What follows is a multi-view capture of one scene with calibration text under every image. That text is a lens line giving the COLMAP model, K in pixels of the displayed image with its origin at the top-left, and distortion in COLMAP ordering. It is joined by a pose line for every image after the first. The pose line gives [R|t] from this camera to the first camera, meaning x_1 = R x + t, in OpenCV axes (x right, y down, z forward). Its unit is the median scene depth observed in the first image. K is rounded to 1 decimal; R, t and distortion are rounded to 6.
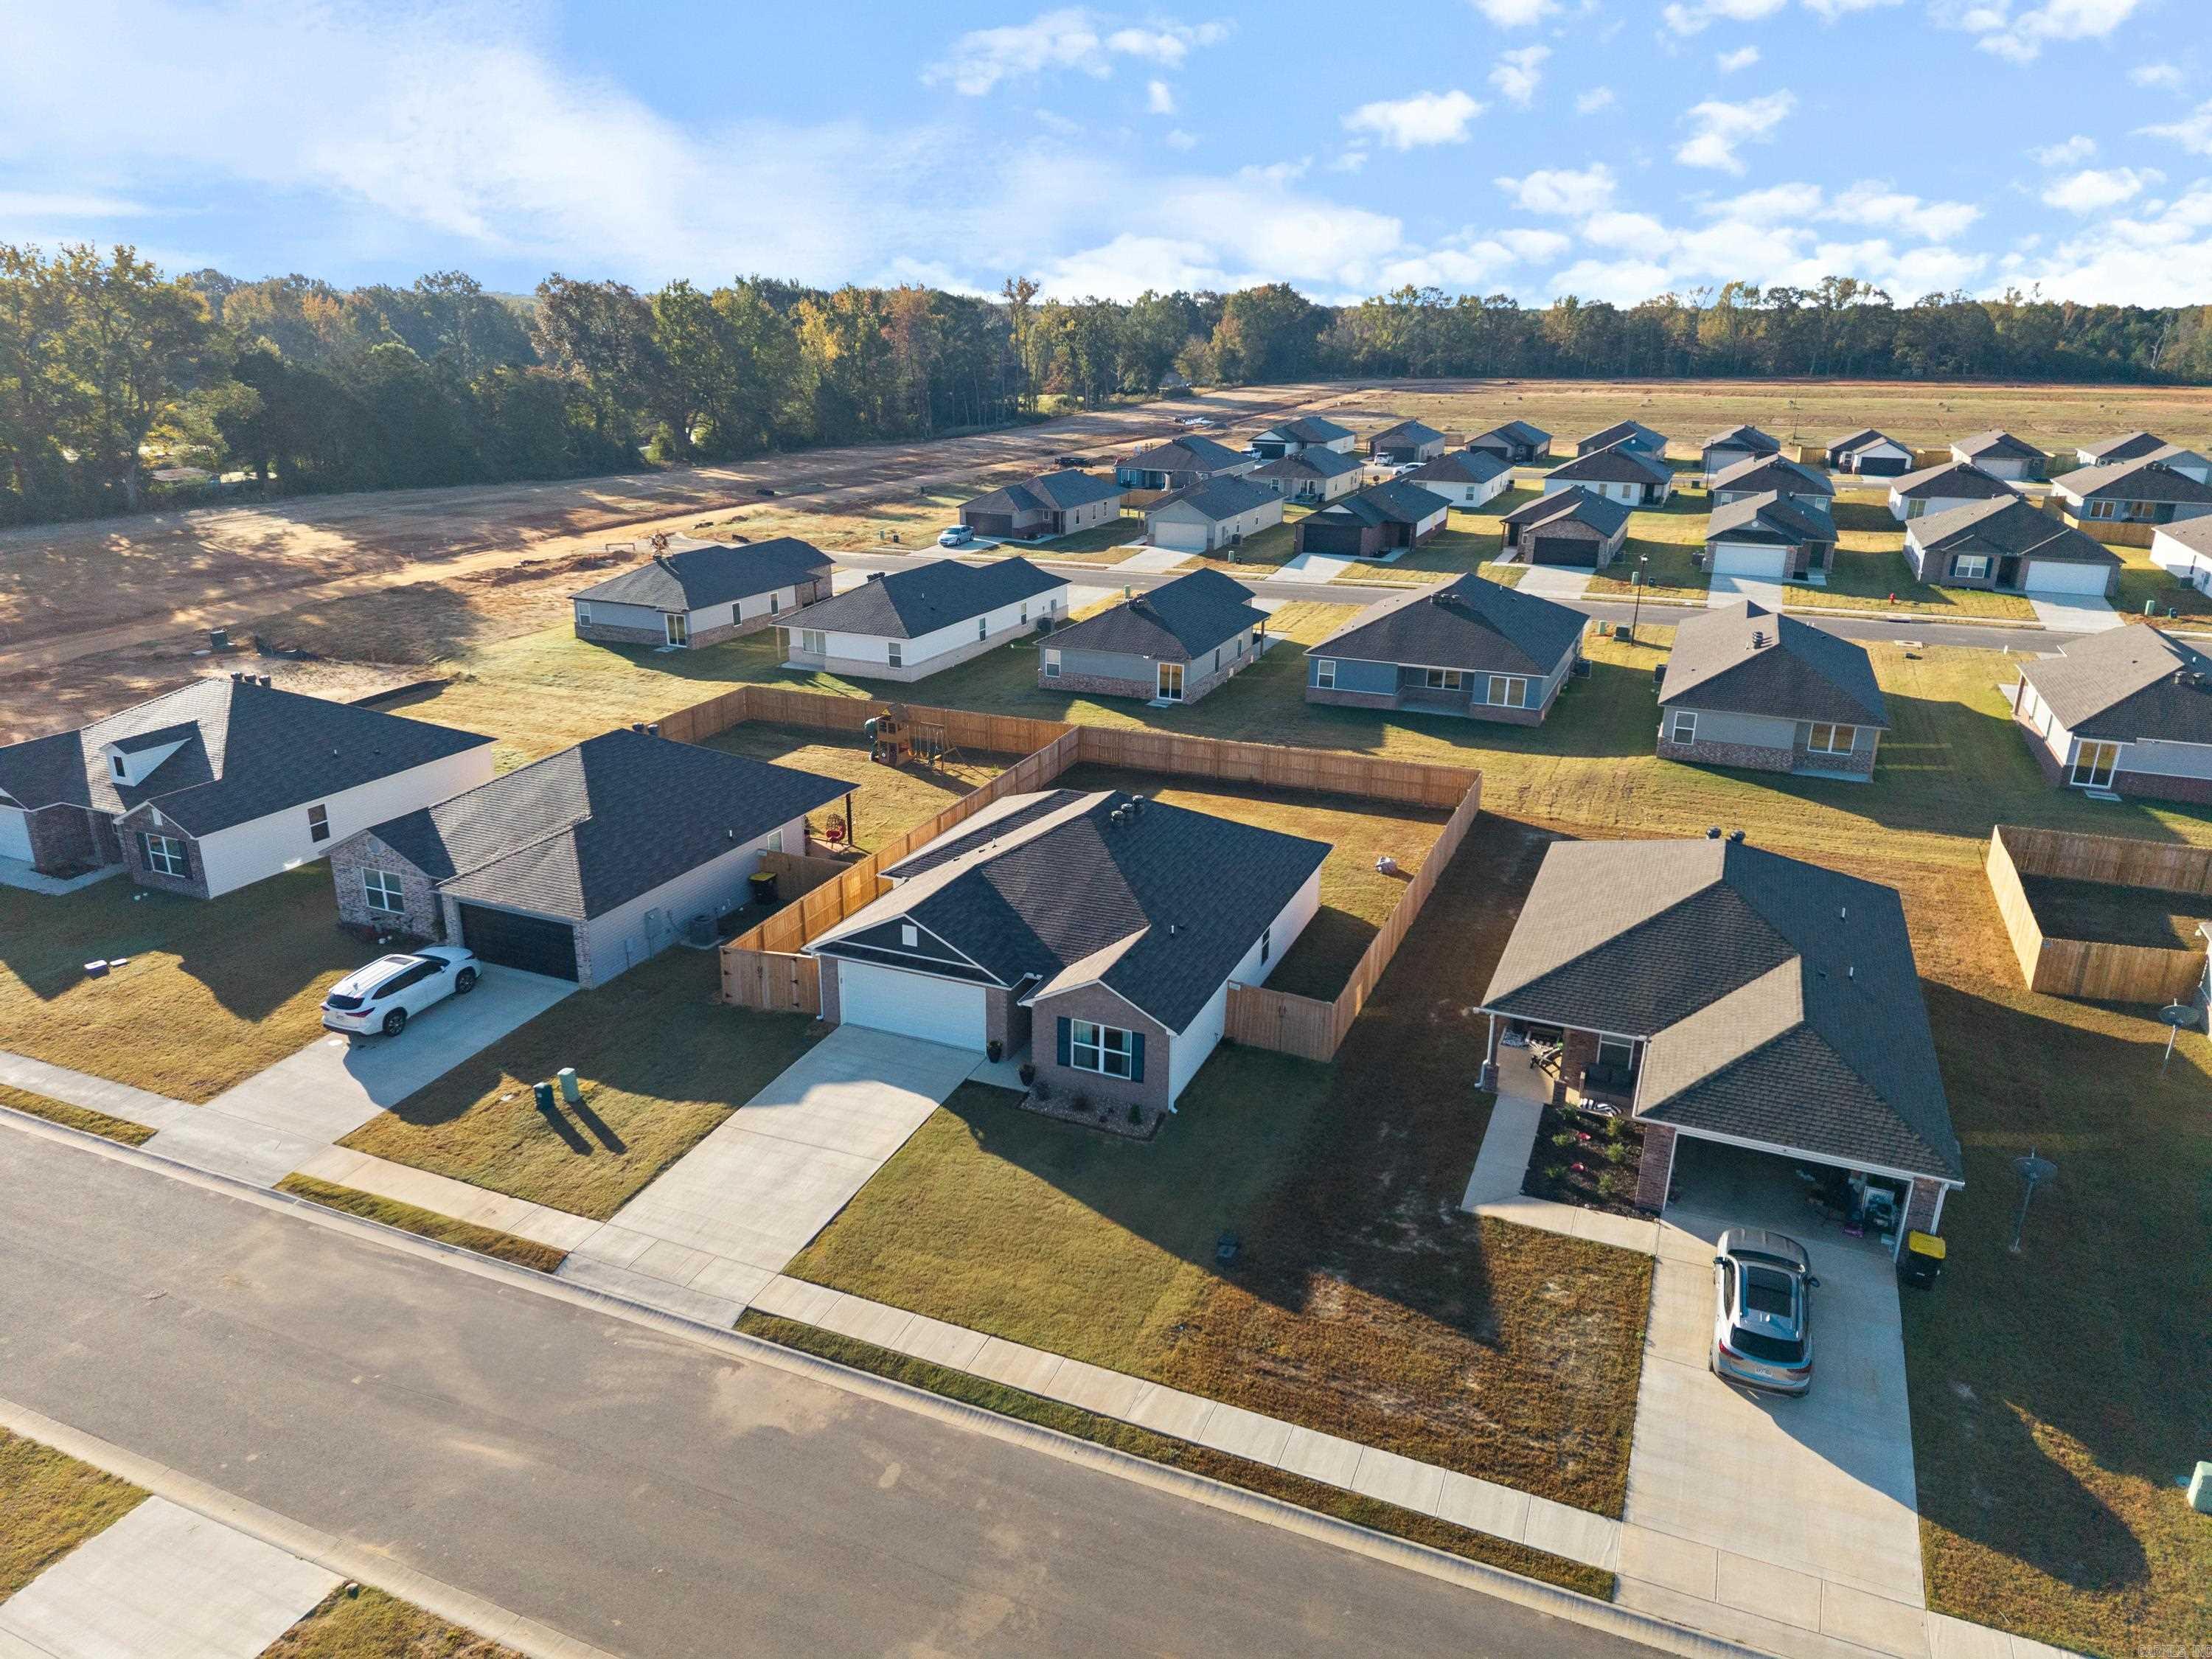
lens RADIAL K [[1471.2, 0, 1106.0], [0, 1471.2, 829.5], [0, 0, 1]] dist [0.032271, -0.033012]
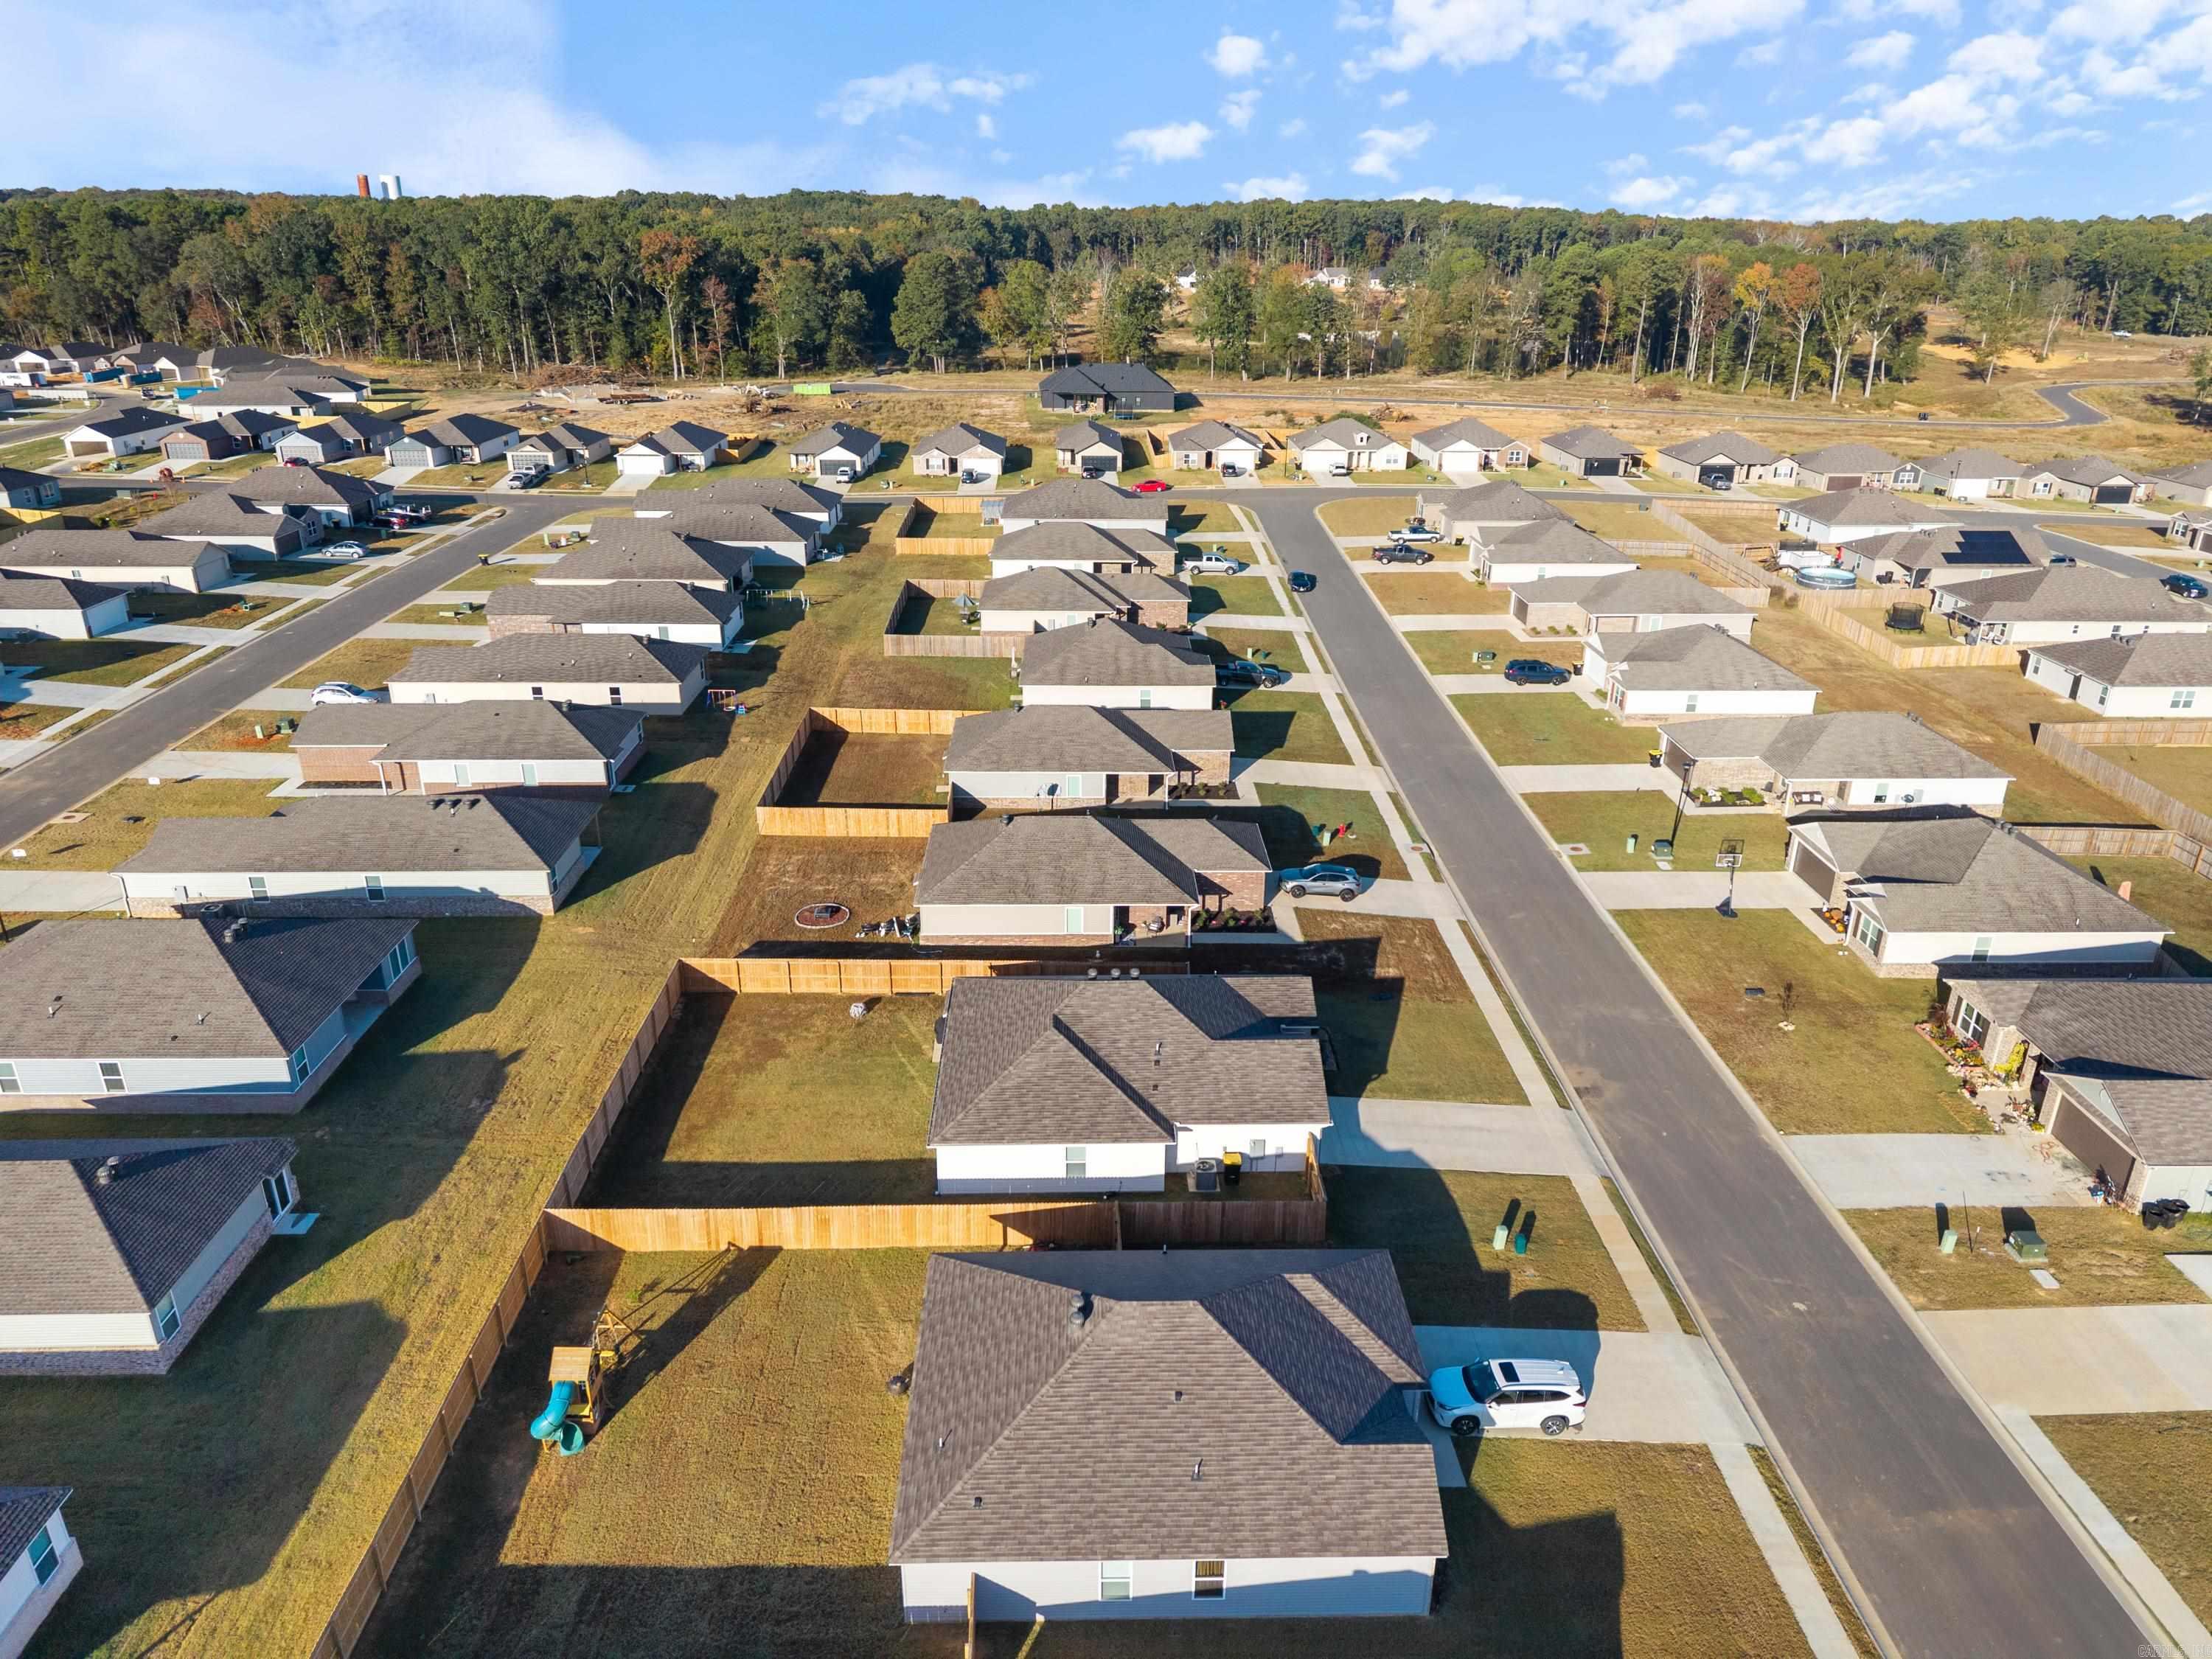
lens RADIAL K [[1471.2, 0, 1106.0], [0, 1471.2, 829.5], [0, 0, 1]] dist [0.032271, -0.033012]
pose [[-0.414562, -0.360623, 0.835517, -1.059172], [0.285560, 0.820205, 0.495701, -0.793101], [-0.864057, 0.444089, -0.237047, 1.287220]]
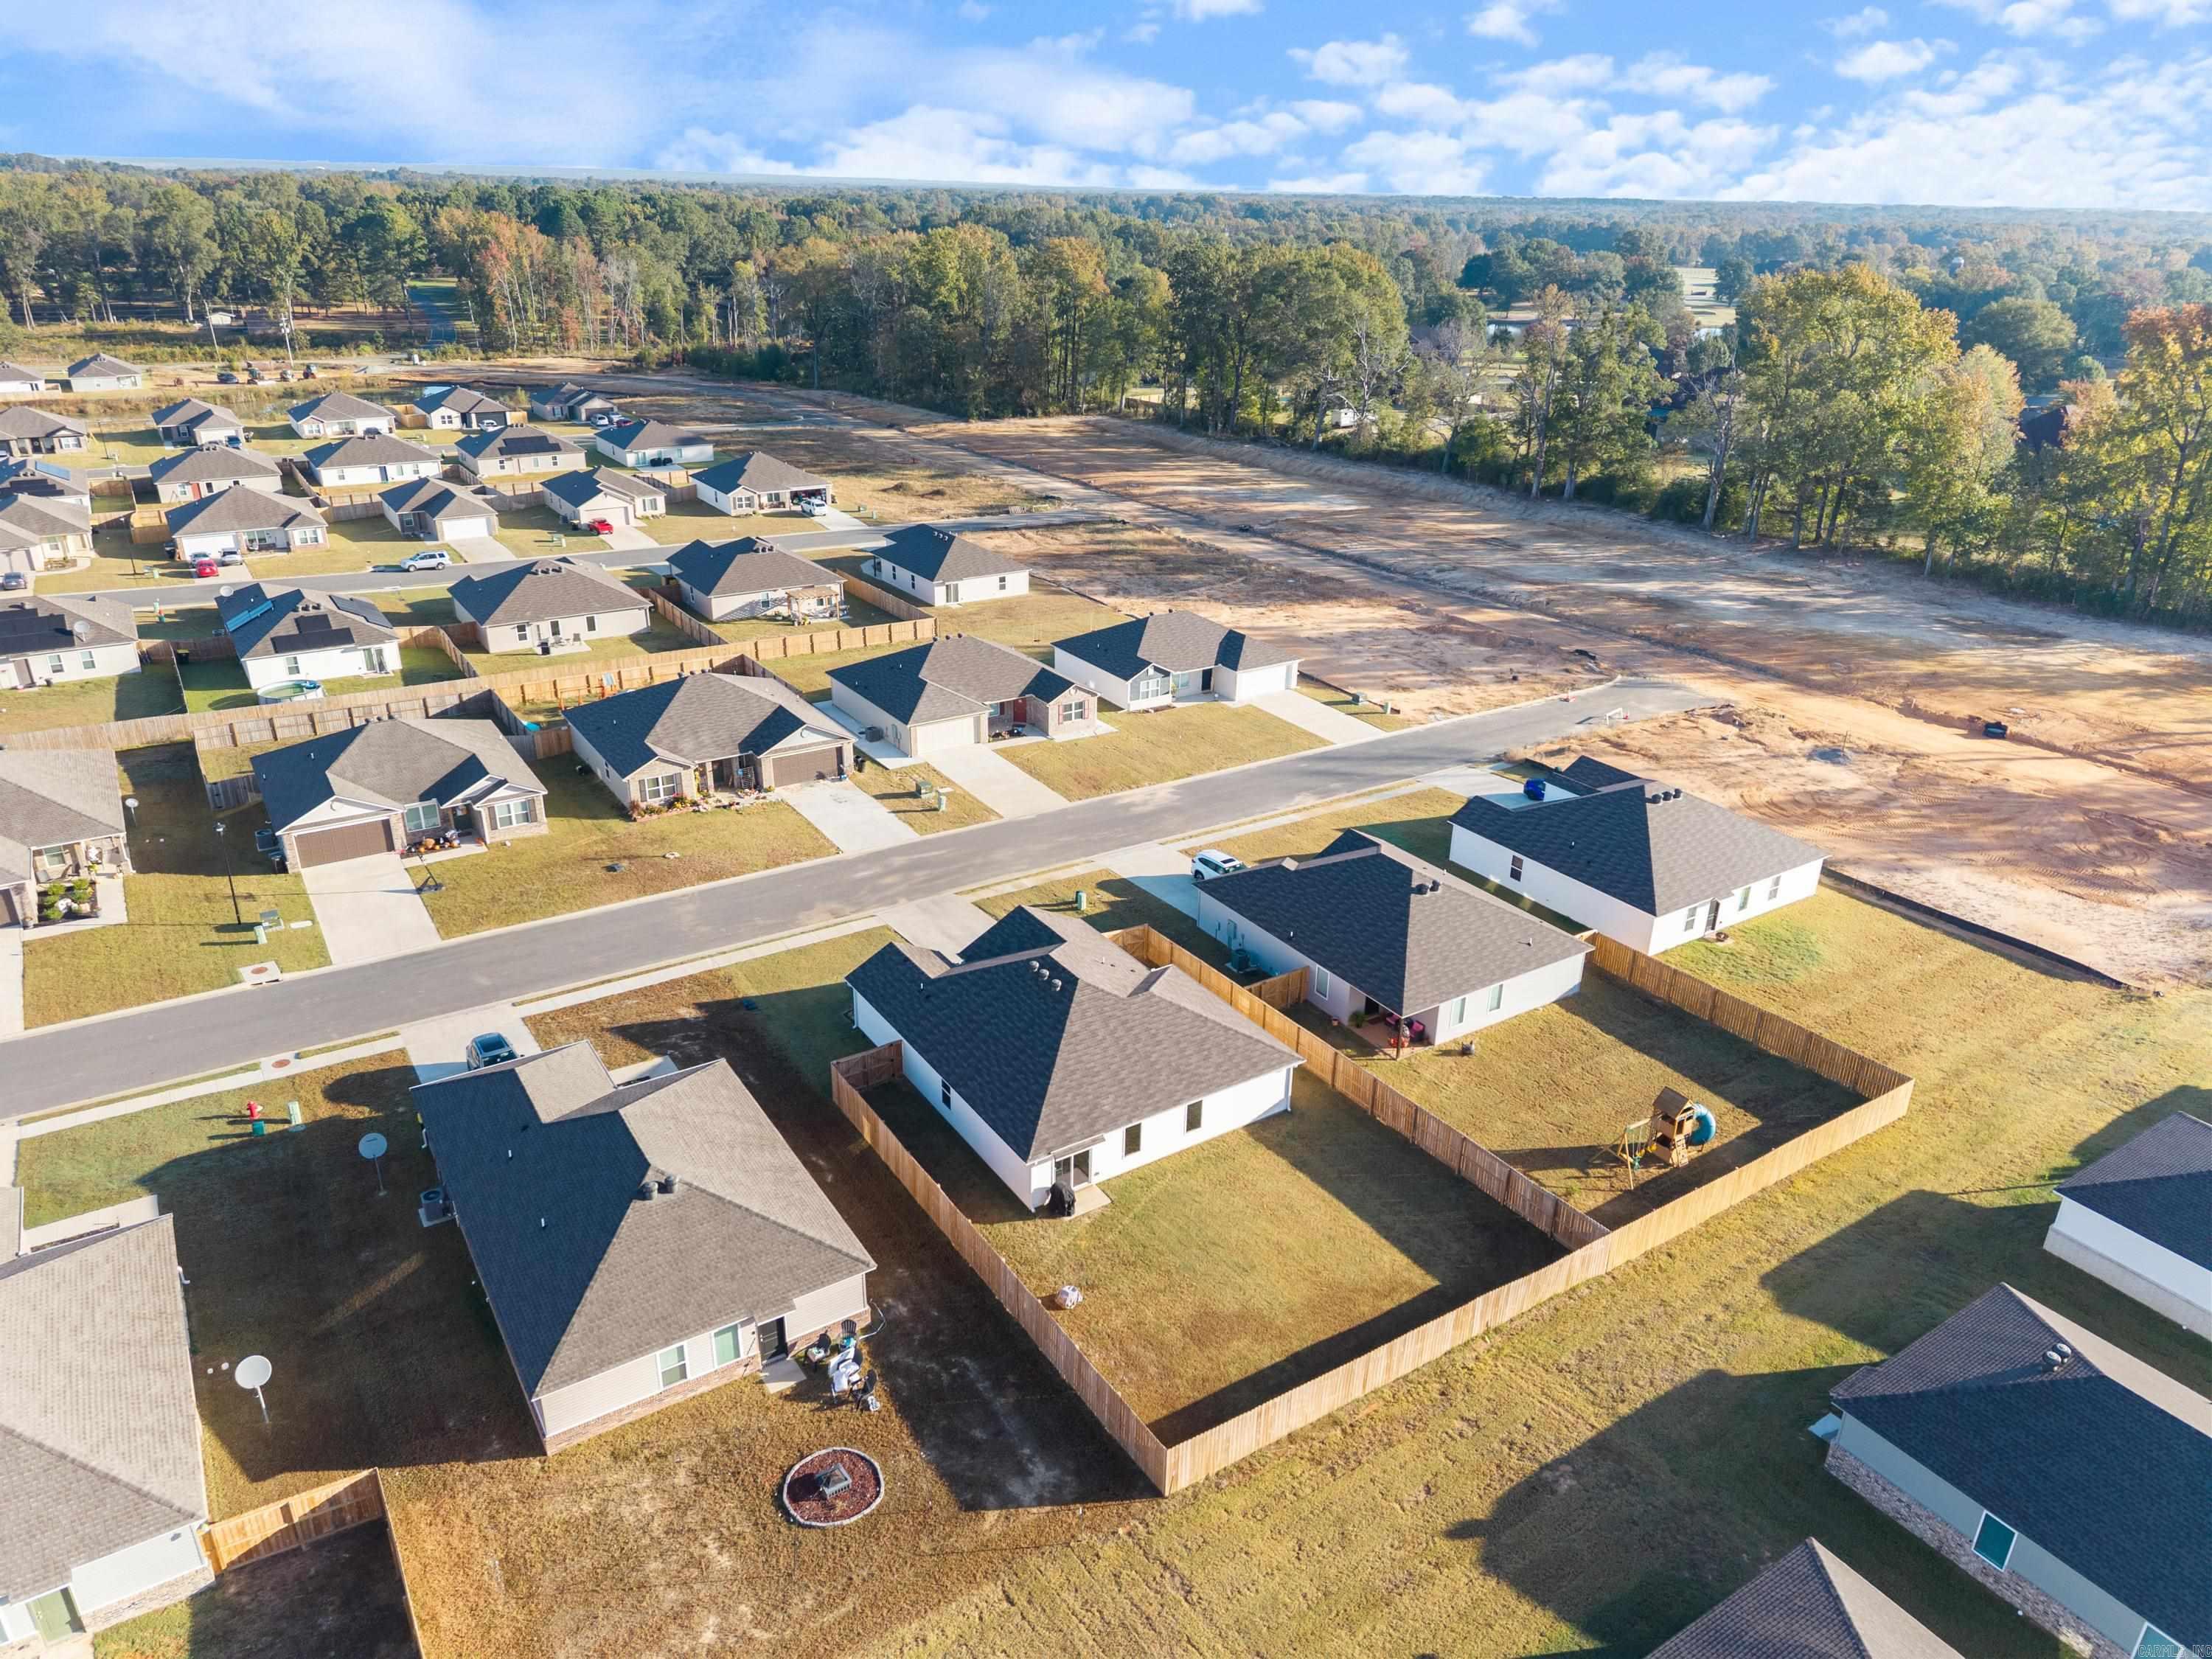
lens RADIAL K [[1460.7, 0, 1109.5], [0, 1460.7, 826.4], [0, 0, 1]] dist [0.061203, -0.079847]
pose [[-0.554161, 0.308042, -0.773315, 0.959349], [-0.299835, 0.792780, 0.530659, -0.837370], [0.776534, 0.525937, -0.346966, 1.451800]]
